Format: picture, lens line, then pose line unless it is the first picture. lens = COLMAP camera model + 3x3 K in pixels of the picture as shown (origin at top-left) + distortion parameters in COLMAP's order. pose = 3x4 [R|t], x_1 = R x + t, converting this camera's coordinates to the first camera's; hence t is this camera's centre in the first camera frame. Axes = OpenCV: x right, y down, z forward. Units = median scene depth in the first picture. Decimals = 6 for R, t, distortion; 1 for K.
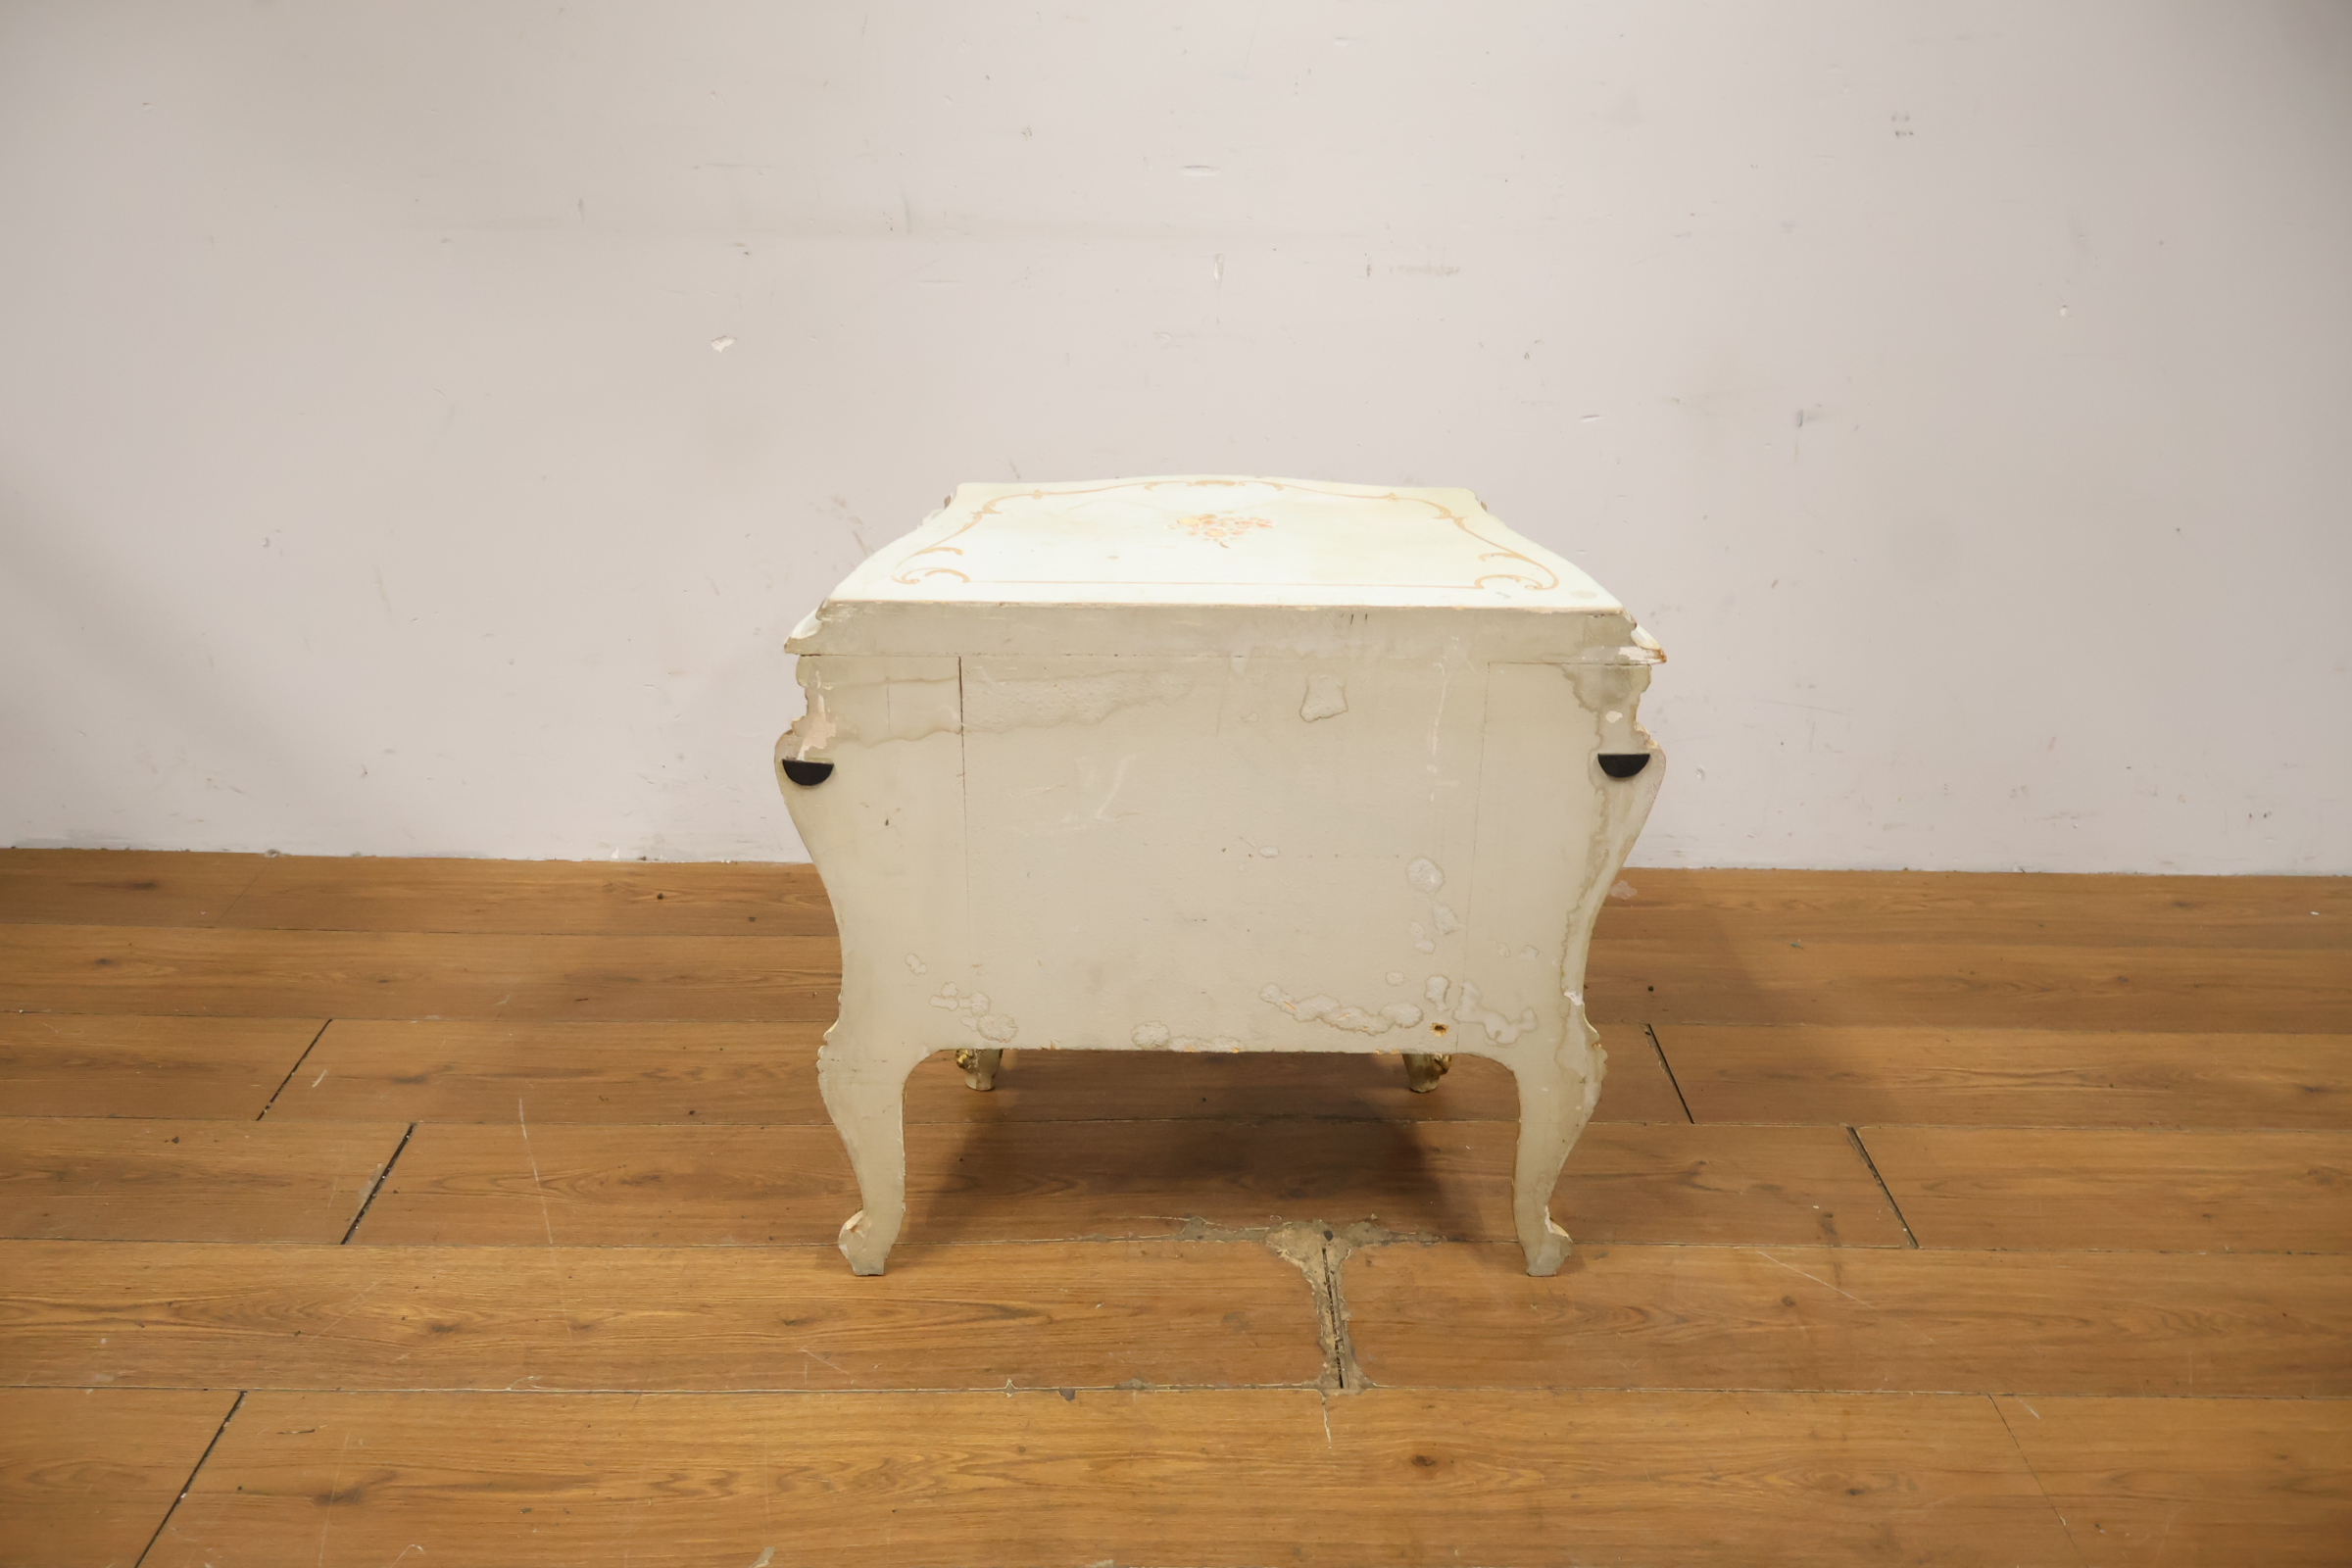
lens RADIAL K [[2029.5, 0, 1173.5], [0, 2029.5, 773.9], [0, 0, 1]] dist [-0.003256, 0.005781]
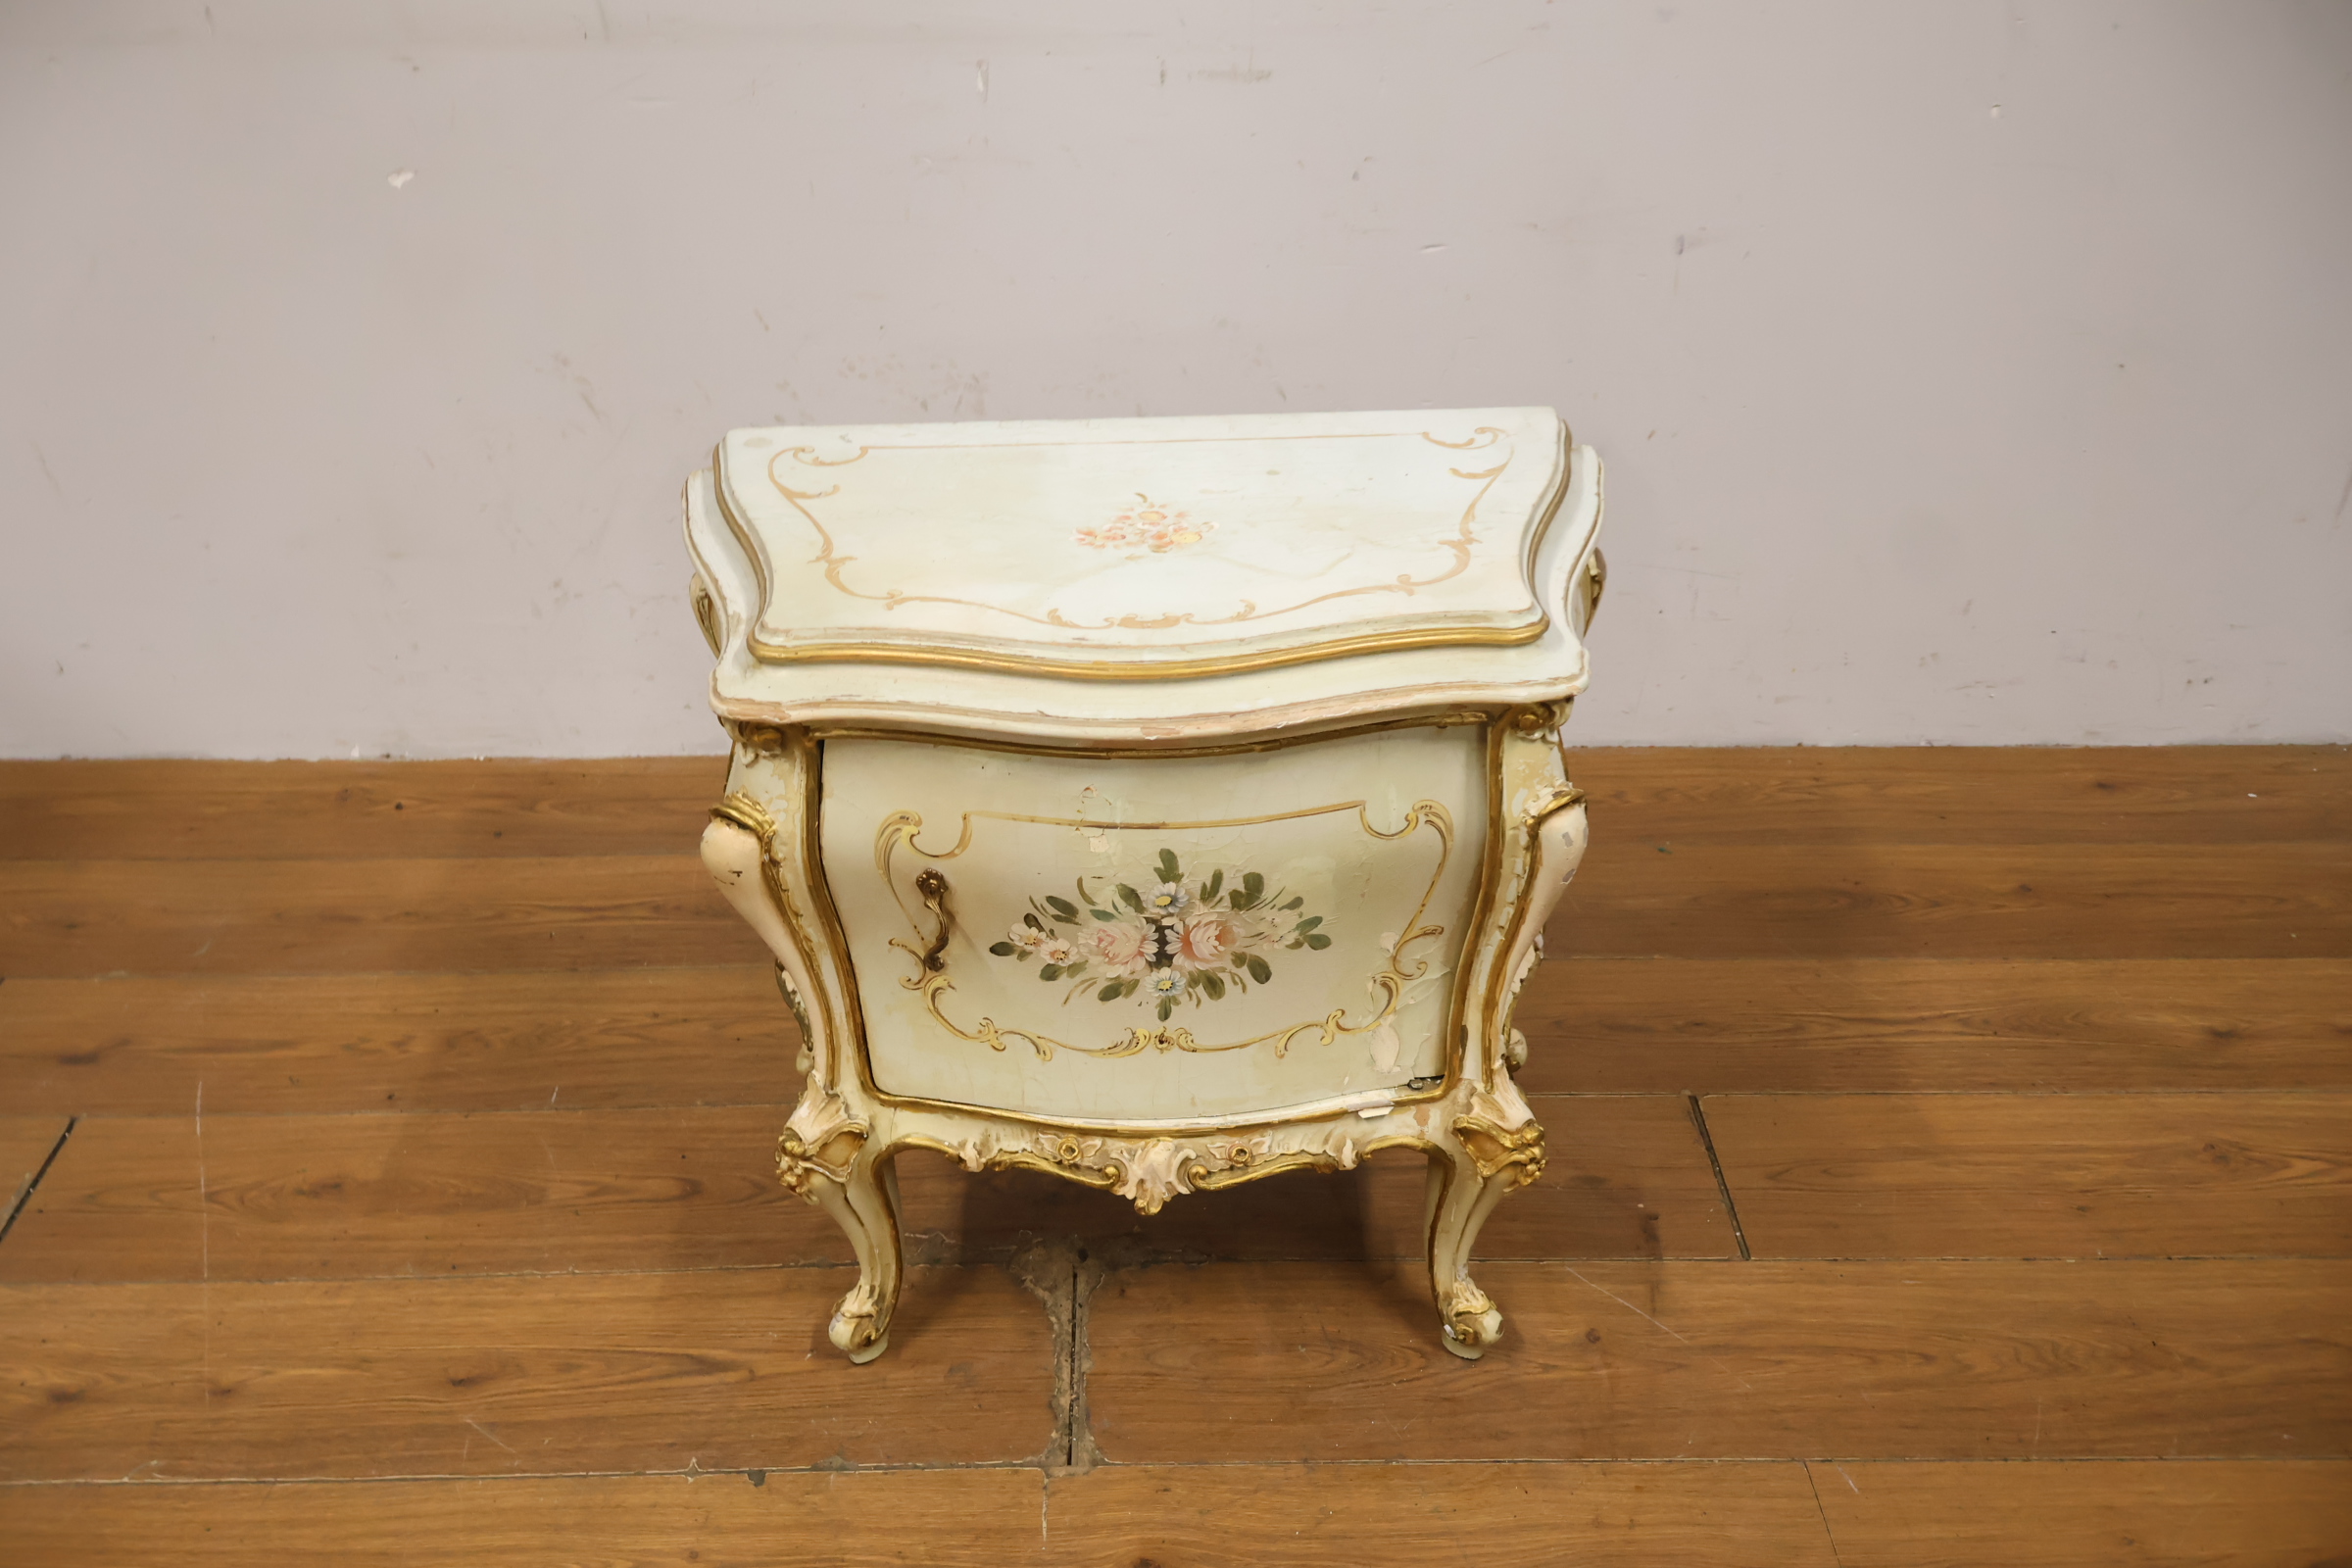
lens RADIAL K [[2029.5, 0, 1167.6], [0, 2029.5, 783.8], [0, 0, 1]] dist [-0.003256, 0.005781]
pose [[0.999881, -0.014708, -0.004745, 0.122120], [0.015280, 0.986890, 0.160669, -0.118682], [0.002319, -0.160723, 0.986997, 0.161414]]
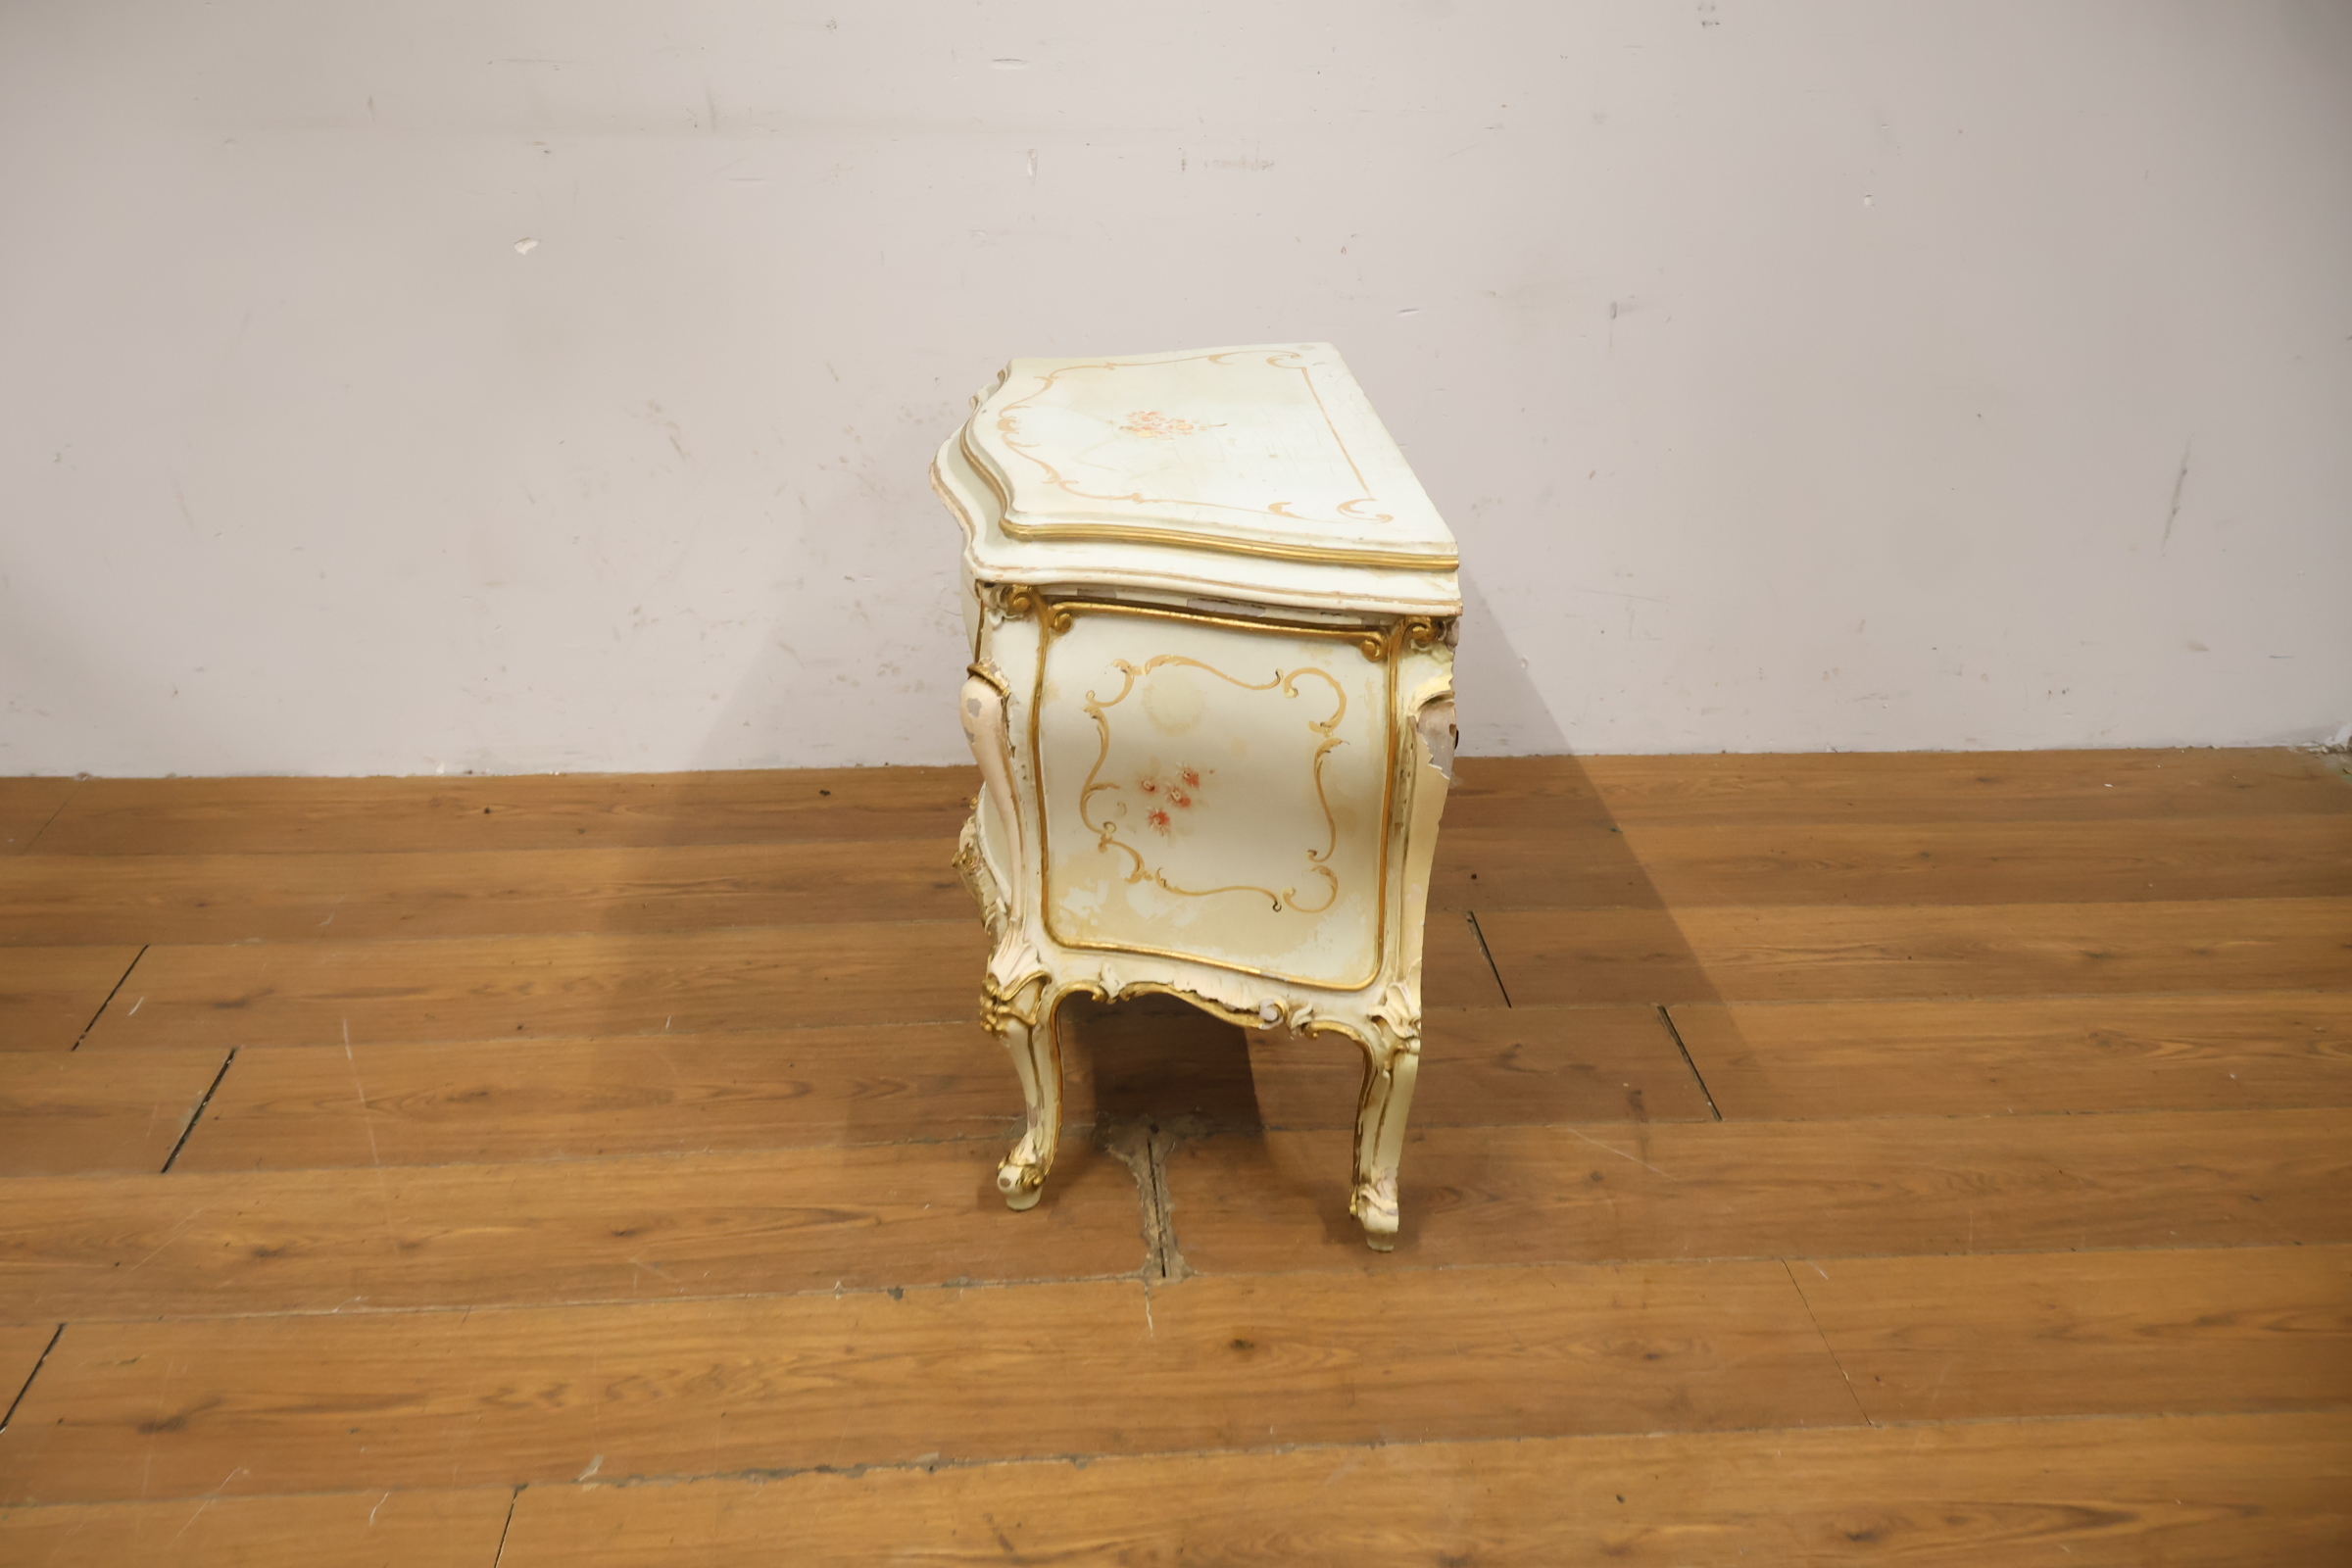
lens RADIAL K [[2029.5, 0, 1166.8], [0, 2029.5, 774.5], [0, 0, 1]] dist [-0.003256, 0.005781]
pose [[0.997939, -0.024865, 0.059162, 0.027055], [0.021463, 0.998118, 0.057452, -0.009282], [-0.060480, -0.056064, 0.996594, -0.008518]]
